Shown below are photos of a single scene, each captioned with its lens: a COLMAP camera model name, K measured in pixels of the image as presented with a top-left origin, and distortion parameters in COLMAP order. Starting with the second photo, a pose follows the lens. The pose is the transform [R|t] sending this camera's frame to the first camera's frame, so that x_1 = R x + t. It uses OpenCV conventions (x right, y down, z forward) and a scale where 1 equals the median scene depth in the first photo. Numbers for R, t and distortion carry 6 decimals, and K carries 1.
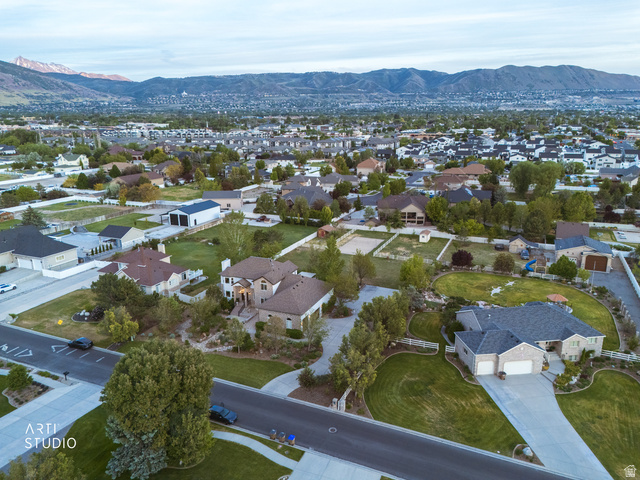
lens RADIAL K [[471.8, 0, 322.7], [0, 471.8, 241.5], [0, 0, 1]] dist [0.068481, -0.065849]
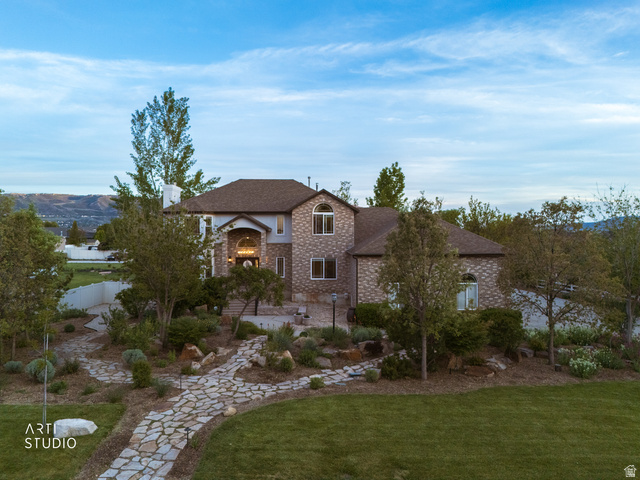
lens RADIAL K [[471.8, 0, 322.7], [0, 471.8, 241.5], [0, 0, 1]] dist [0.068481, -0.065849]
pose [[0.910175, 0.007314, 0.414159, -0.145448], [0.100219, 0.966250, -0.237310, 0.103144], [-0.401917, 0.257501, 0.878724, 0.376989]]
